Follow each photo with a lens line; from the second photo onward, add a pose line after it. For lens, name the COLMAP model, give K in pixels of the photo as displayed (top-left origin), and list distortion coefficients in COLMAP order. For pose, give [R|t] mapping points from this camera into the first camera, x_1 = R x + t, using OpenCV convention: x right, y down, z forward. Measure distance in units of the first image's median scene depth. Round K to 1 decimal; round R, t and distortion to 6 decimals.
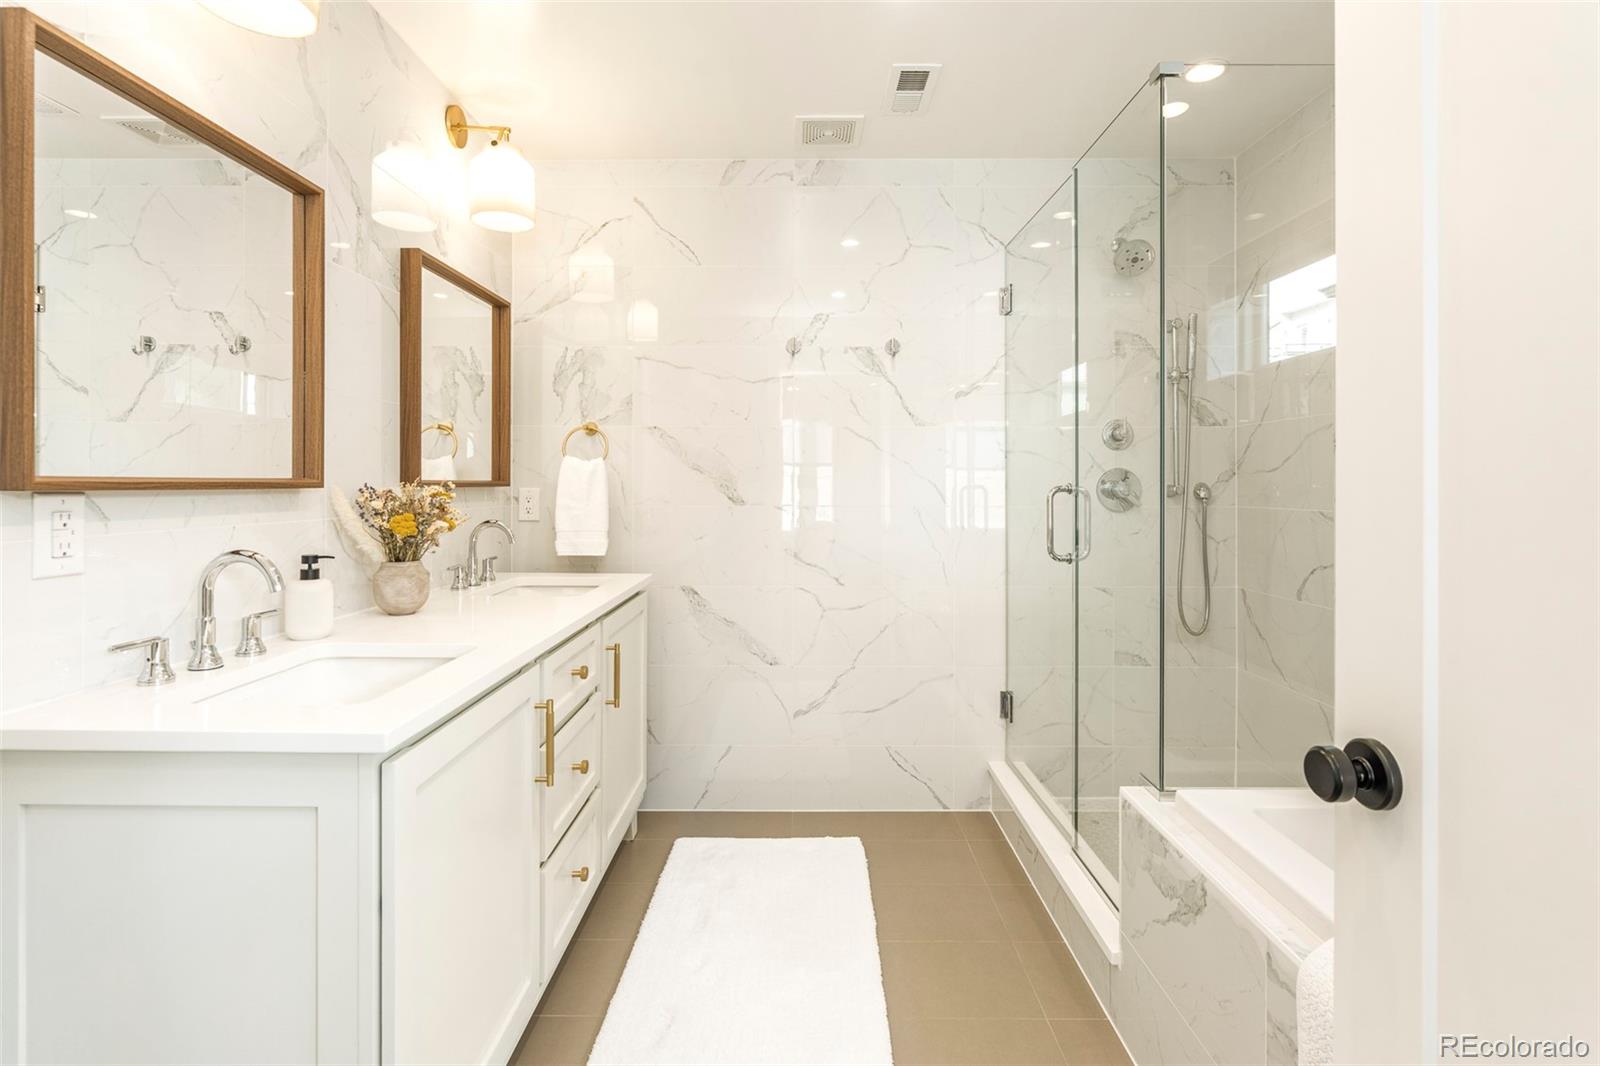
lens RADIAL K [[777.8, 0, 800.7], [0, 777.8, 484.1], [0, 0, 1]] dist [-0.003050, -0.000041]
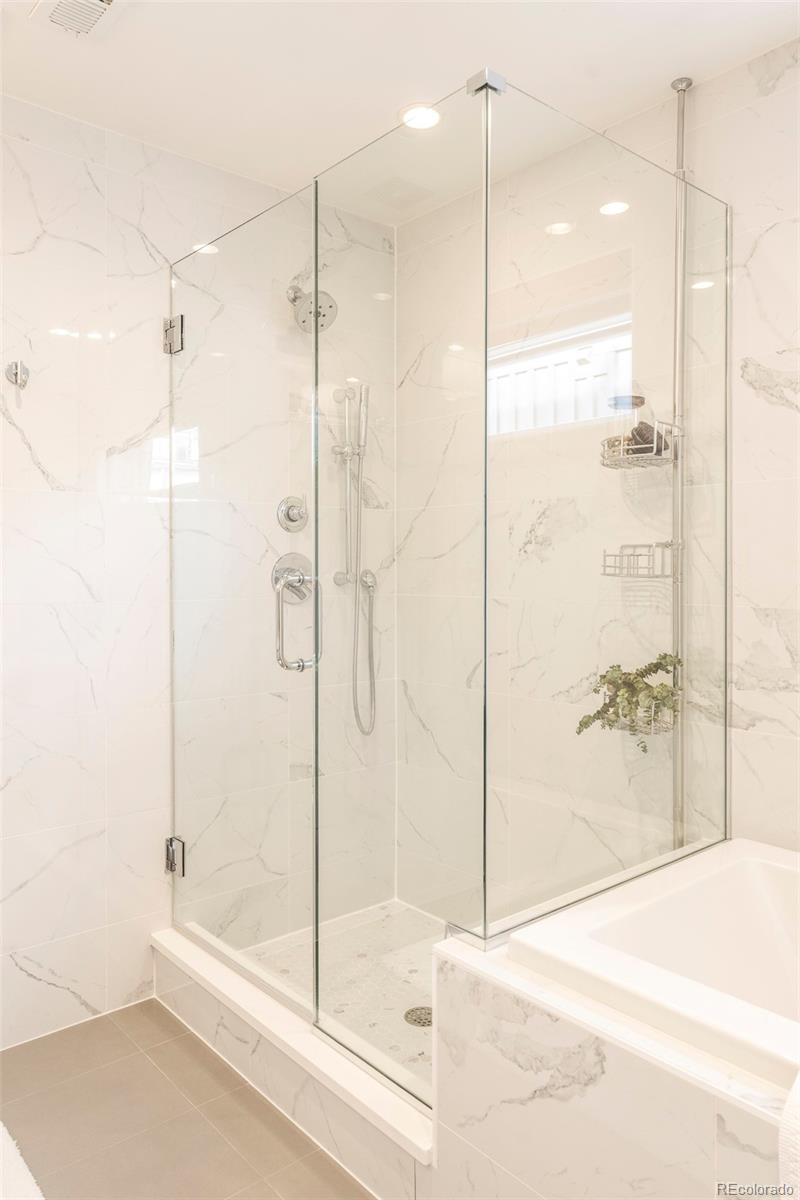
lens RADIAL K [[845.8, 0, 398.7], [0, 845.8, 574.5], [0, 0, 1]] dist [0.000308, -0.003465]
pose [[0.758615, -0.005835, 0.651513, -0.116056], [0.000684, 0.999966, 0.008159, -0.004015], [-0.651539, -0.005744, 0.758594, 0.212373]]
